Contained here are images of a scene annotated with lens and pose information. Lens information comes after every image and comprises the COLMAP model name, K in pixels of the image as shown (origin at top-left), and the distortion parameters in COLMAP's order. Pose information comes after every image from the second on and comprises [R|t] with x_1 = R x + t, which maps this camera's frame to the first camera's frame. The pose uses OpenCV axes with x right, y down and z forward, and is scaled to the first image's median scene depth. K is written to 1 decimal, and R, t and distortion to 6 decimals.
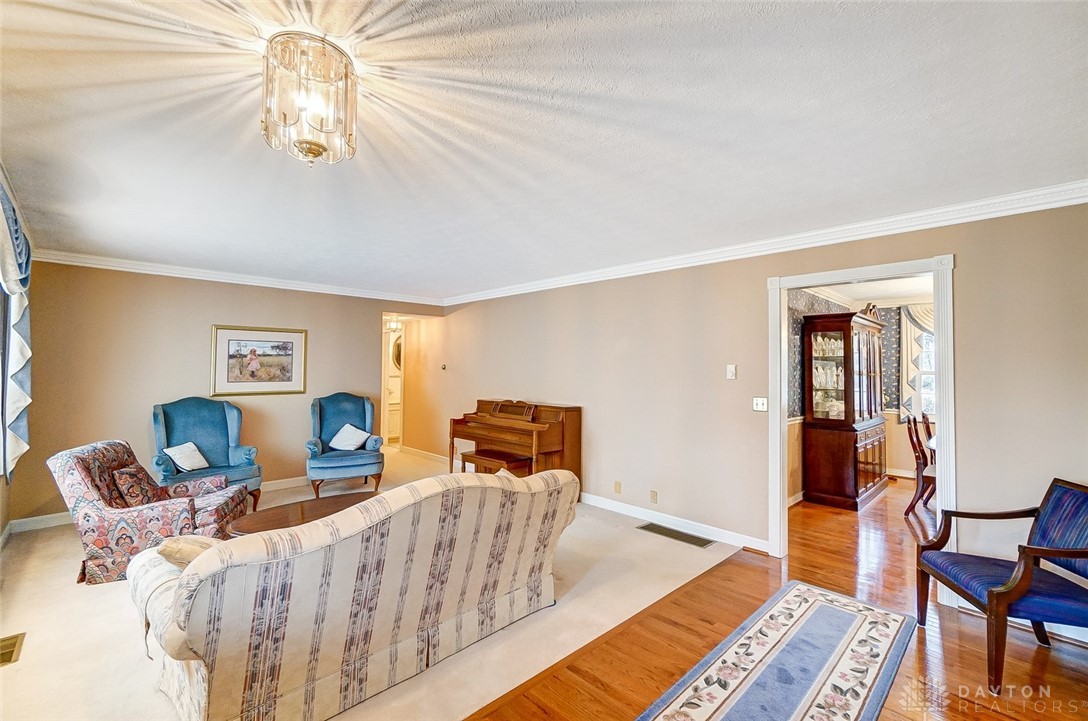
lens RADIAL K [[473.0, 0, 551.2], [0, 473.0, 357.0], [0, 0, 1]] dist [-0.003537, 0.007681]
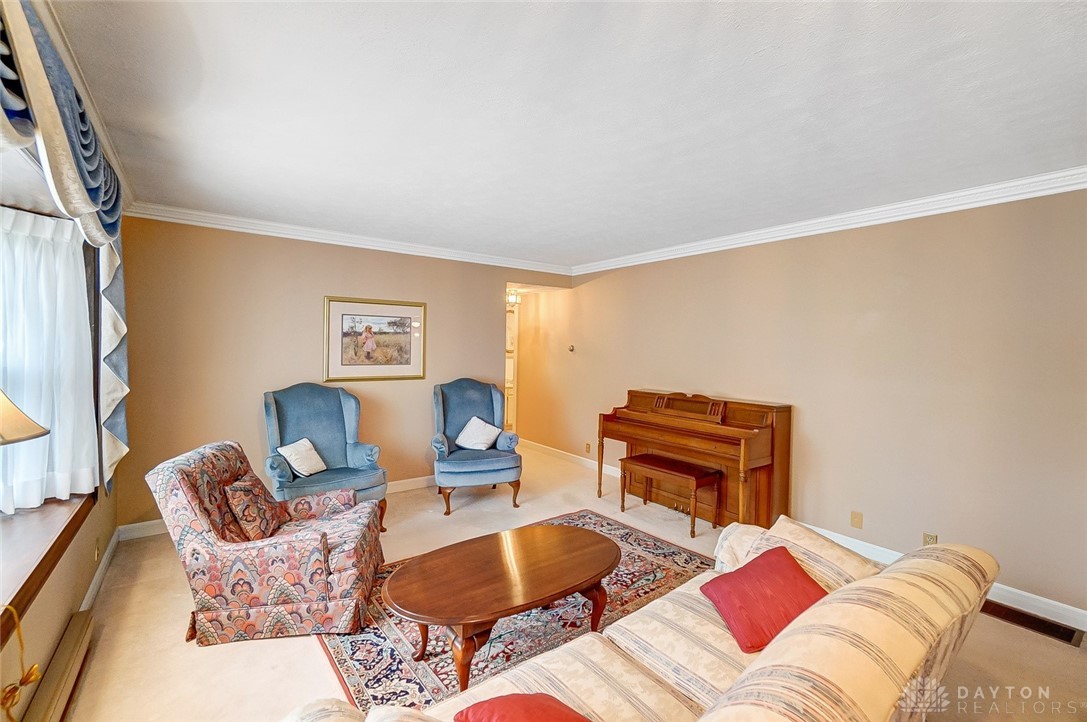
lens RADIAL K [[472.6, 0, 548.2], [0, 472.6, 355.2], [0, 0, 1]] dist [-0.003537, 0.007681]
pose [[0.990989, 0.010645, -0.133521, -0.235325], [-0.005306, 0.999174, 0.040280, 0.000232], [0.133839, -0.039208, 0.990227, 0.248154]]
